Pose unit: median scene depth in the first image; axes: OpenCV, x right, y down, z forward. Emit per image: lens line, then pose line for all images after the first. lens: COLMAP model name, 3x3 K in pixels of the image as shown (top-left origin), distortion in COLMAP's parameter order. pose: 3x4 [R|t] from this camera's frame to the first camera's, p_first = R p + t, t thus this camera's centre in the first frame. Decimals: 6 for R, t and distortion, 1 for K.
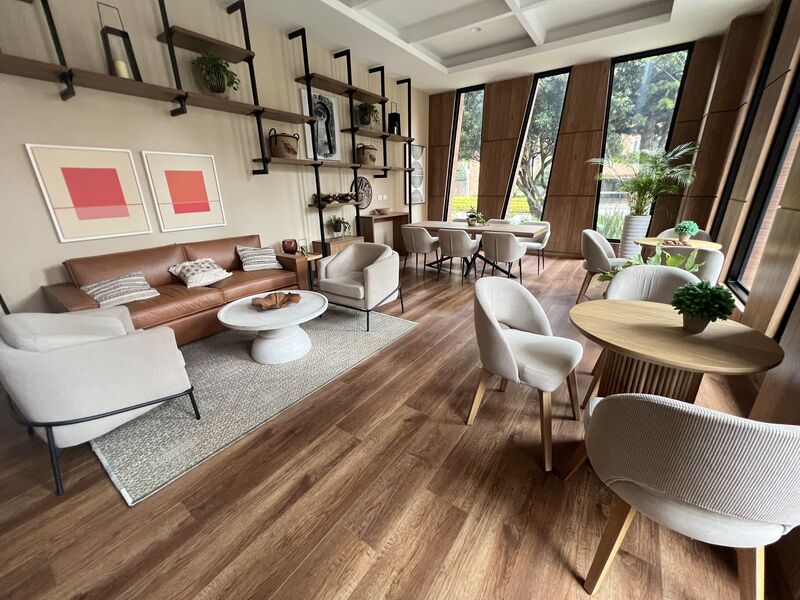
lens RADIAL K [[320.4, 0, 392.0], [0, 320.4, 299.3], [0, 0, 1]] dist [-0.000513, -0.000106]
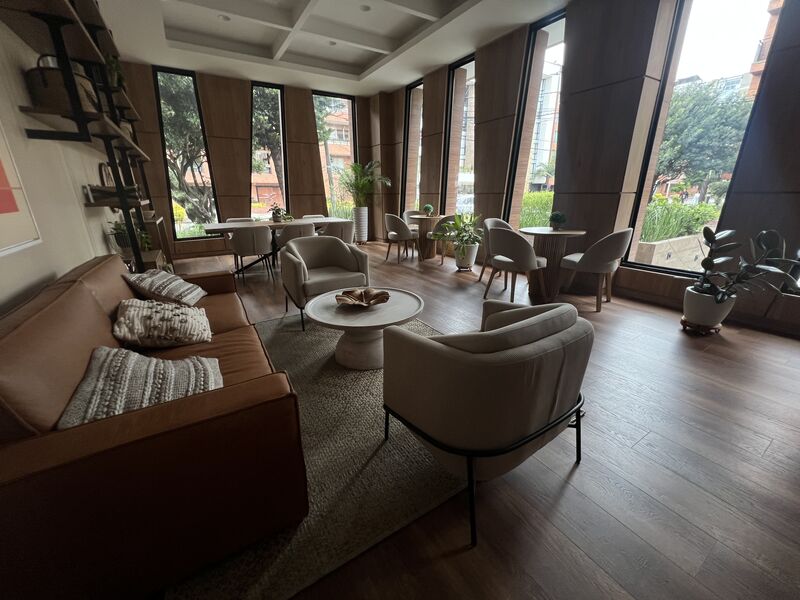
lens RADIAL K [[320.4, 0, 392.0], [0, 320.4, 299.3], [0, 0, 1]] dist [-0.000513, -0.000106]
pose [[0.396520, -0.276989, 0.875242, -0.593157], [0.298064, 0.940589, 0.162634, -0.059878], [-0.868291, 0.196390, 0.455523, 0.293978]]
